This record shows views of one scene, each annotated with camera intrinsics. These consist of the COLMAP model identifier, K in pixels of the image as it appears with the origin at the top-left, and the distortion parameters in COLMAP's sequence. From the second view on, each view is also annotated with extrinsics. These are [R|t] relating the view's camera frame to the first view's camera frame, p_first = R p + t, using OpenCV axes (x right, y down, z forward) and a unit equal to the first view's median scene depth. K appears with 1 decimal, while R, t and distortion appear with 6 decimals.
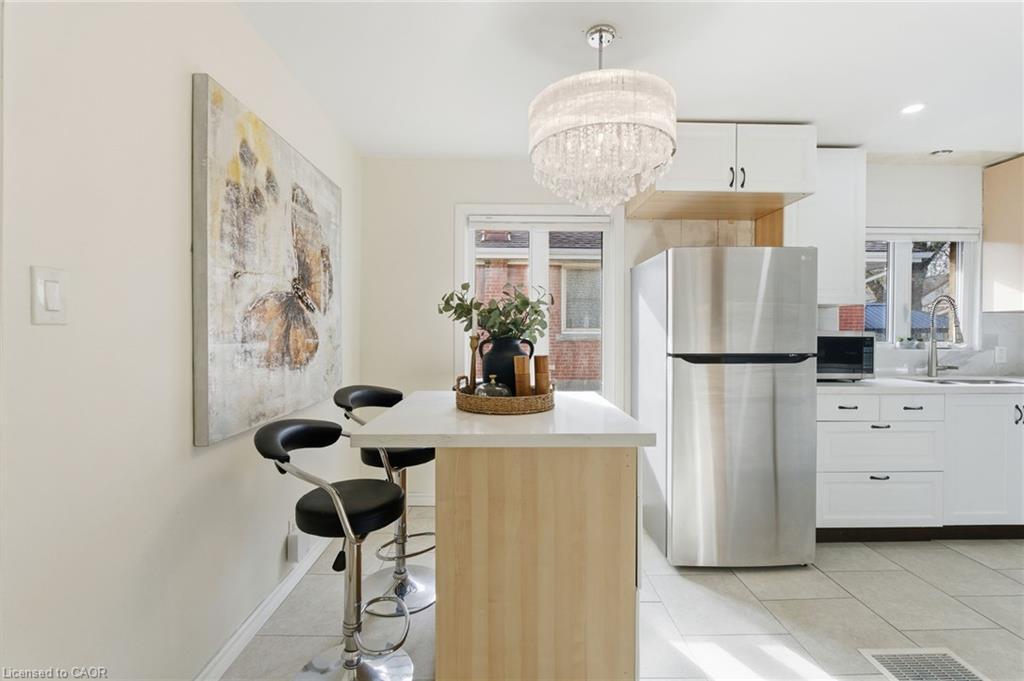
lens RADIAL K [[442.4, 0, 512.1], [0, 442.4, 334.6], [0, 0, 1]] dist [-0.014069, 0.001736]
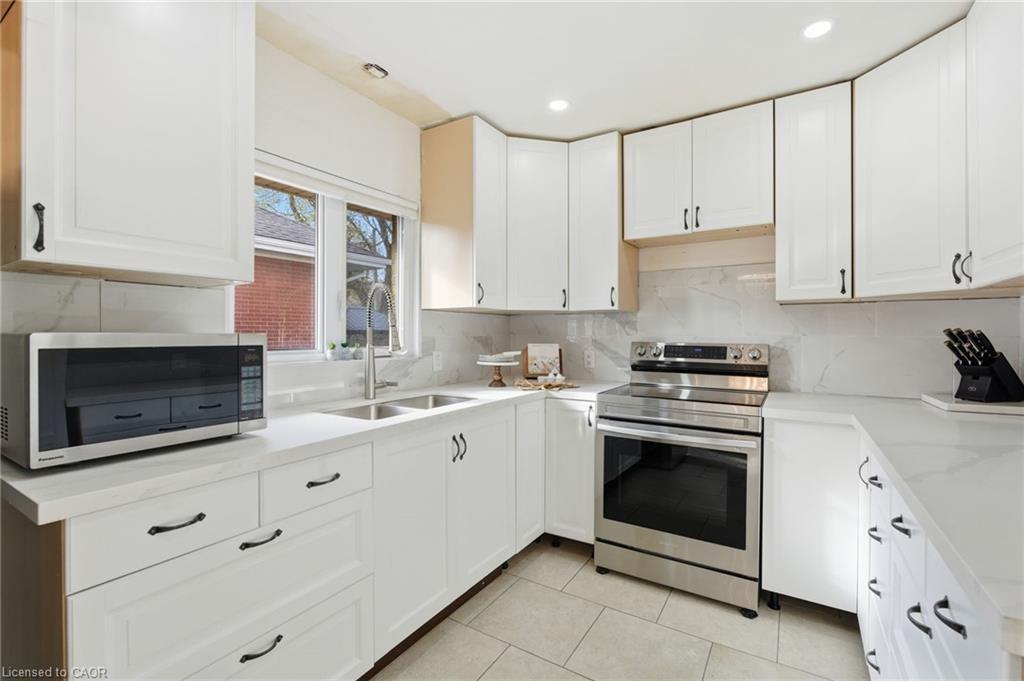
lens RADIAL K [[451.3, 0, 511.0], [0, 451.3, 336.2], [0, 0, 1]] dist [-0.014388, 0.004365]
pose [[0.538222, -0.007864, 0.842766, 0.527884], [0.008127, 0.999958, 0.004140, -0.004589], [-0.842764, 0.004621, 0.538264, 0.469309]]
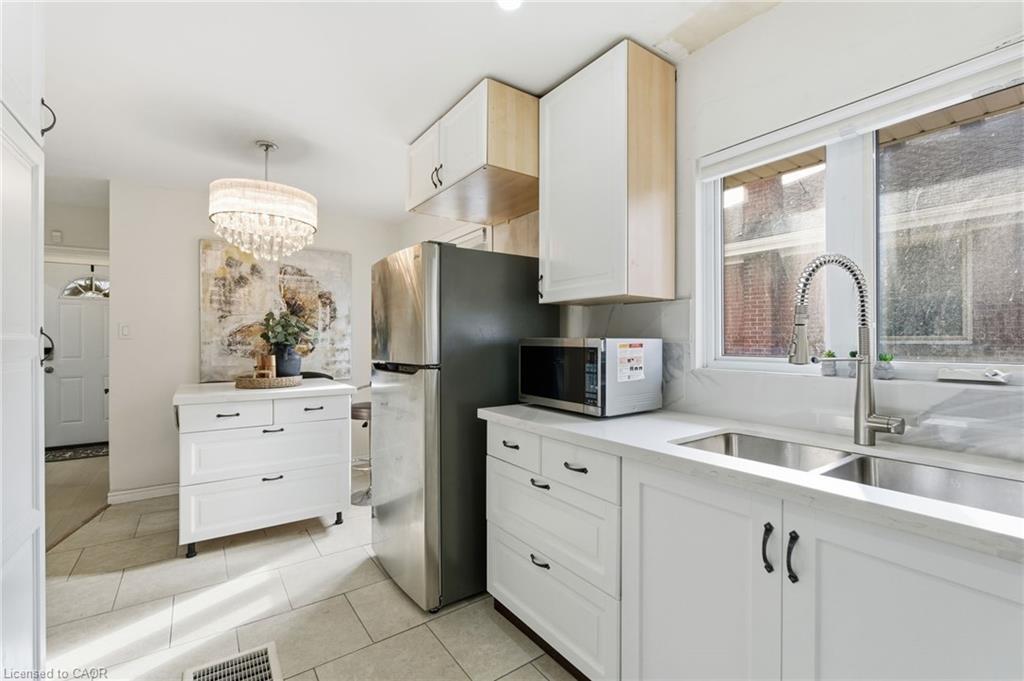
lens RADIAL K [[442.4, 0, 511.5], [0, 442.4, 341.2], [0, 0, 1]] dist [-0.014069, 0.001736]
pose [[0.571401, -0.003340, -0.820664, 1.227989], [-0.005542, 0.999953, -0.007929, 0.002082], [0.820652, 0.009079, 0.571356, 0.529278]]
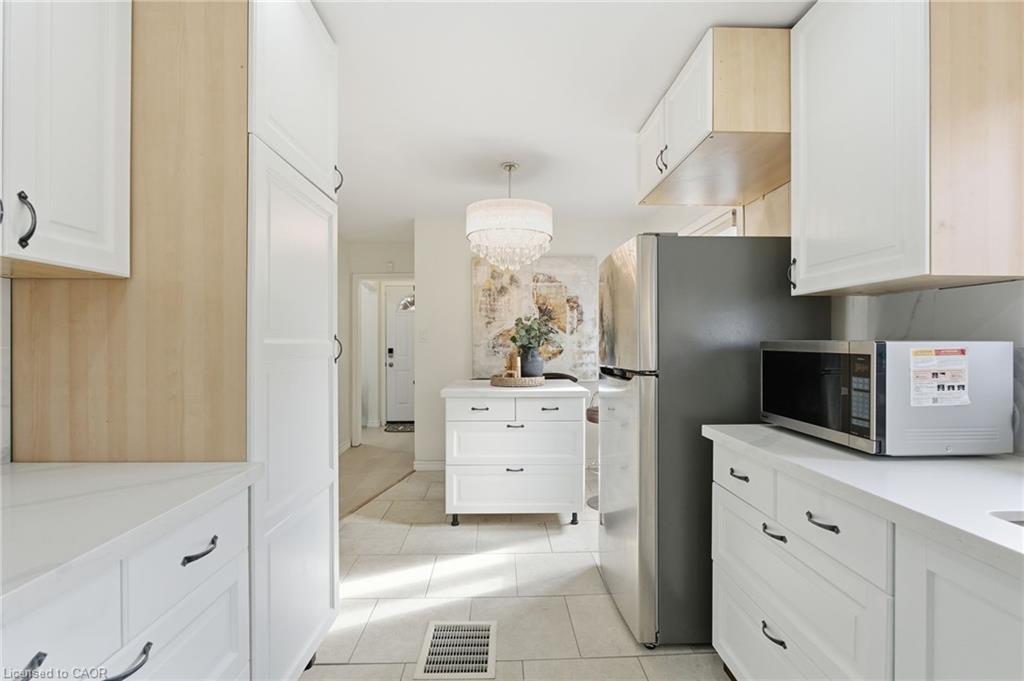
lens RADIAL K [[451.3, 0, 513.0], [0, 451.3, 343.1], [0, 0, 1]] dist [-0.014388, 0.004365]
pose [[0.022064, -0.003767, -0.999749, 1.216246], [-0.009150, 0.999950, -0.003969, -0.000807], [0.999715, 0.009236, 0.022028, 0.622671]]
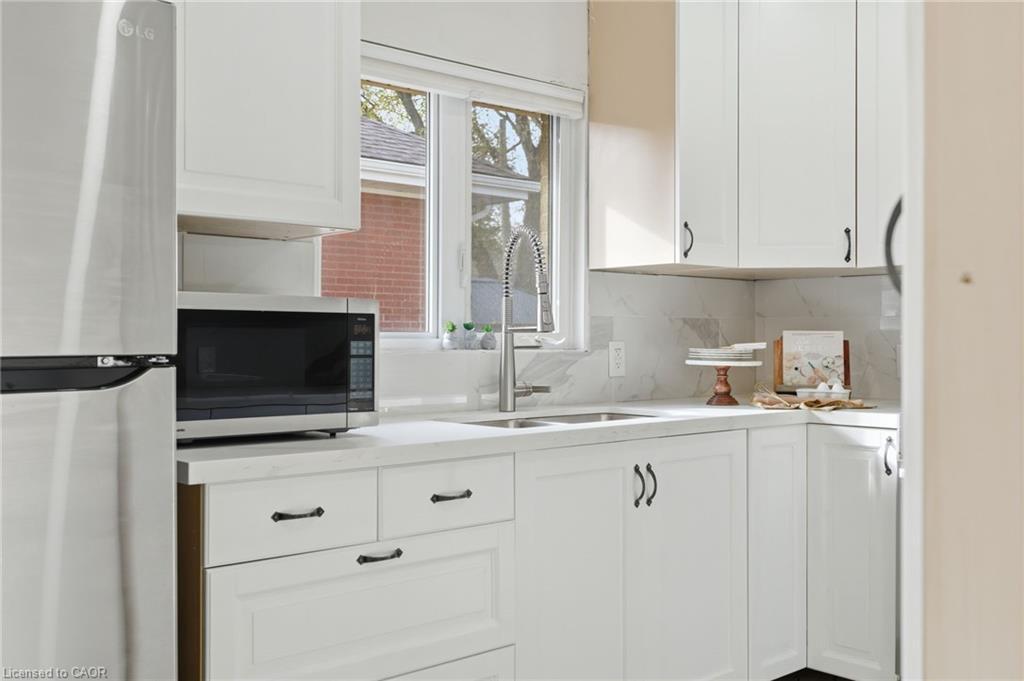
lens RADIAL K [[1004.0, 0, 509.7], [0, 1004.0, 333.6], [0, 0, 1]] dist [0.009898, 0.000000]
pose [[0.754732, -0.000029, 0.656033, 0.338105], [0.007388, 0.999937, -0.008456, 0.029649], [-0.655992, 0.011228, 0.754685, 0.267614]]
